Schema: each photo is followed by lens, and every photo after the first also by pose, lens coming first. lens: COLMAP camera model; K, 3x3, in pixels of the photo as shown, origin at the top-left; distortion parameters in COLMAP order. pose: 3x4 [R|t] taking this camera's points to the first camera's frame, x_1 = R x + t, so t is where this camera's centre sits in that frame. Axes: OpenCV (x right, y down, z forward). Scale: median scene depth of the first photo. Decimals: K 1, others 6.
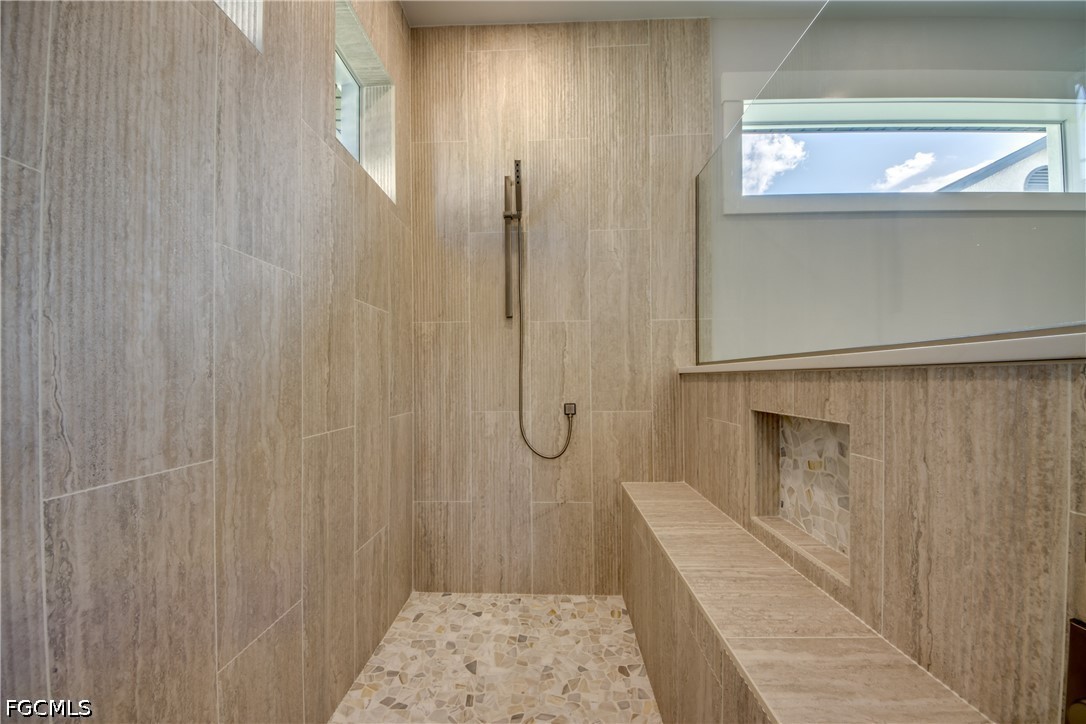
lens RADIAL K [[414.9, 0, 531.5], [0, 414.9, 372.7], [0, 0, 1]] dist [0.031583, -0.023707]
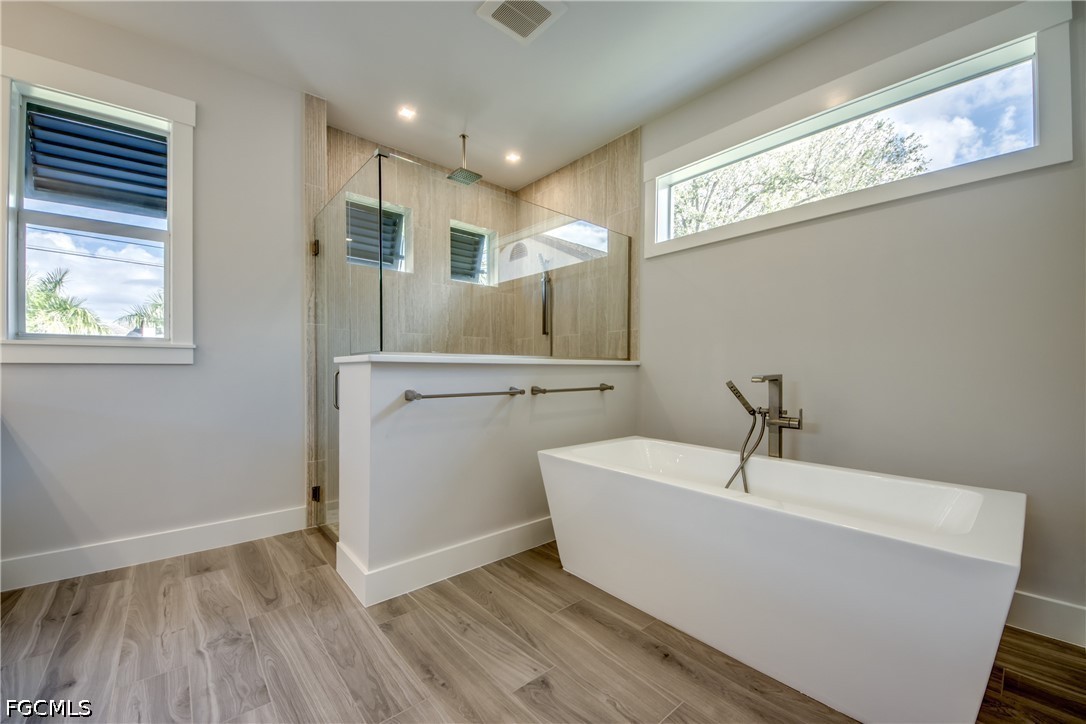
lens RADIAL K [[414.9, 0, 531.5], [0, 414.9, 372.7], [0, 0, 1]] dist [0.031583, -0.023707]
pose [[0.677276, 0.013996, -0.735596, 1.275440], [0.005671, 0.999690, 0.024243, -0.008963], [0.735708, -0.020591, 0.676986, -0.314040]]
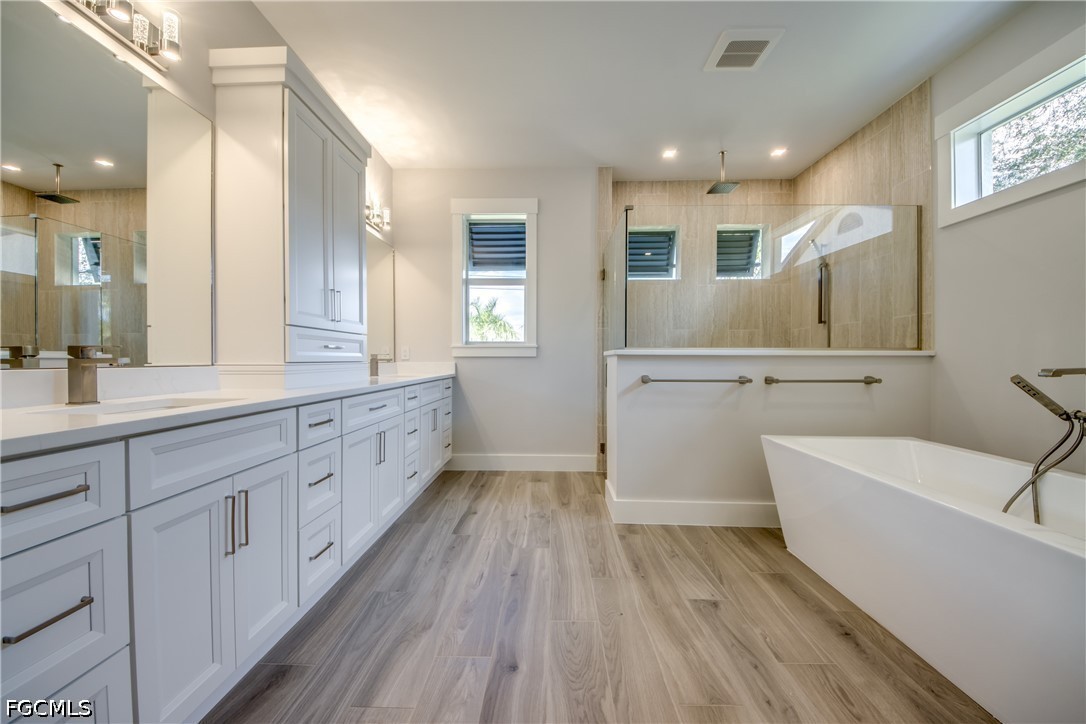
lens RADIAL K [[398.0, 0, 543.0], [0, 398.0, 362.0], [0, 0, 1]] dist [0.021162, -0.019897]
pose [[0.015377, 0.012192, -0.999807, 1.622701], [0.013176, 0.999836, 0.012395, -0.008576], [0.999795, -0.013364, 0.015214, -0.210943]]
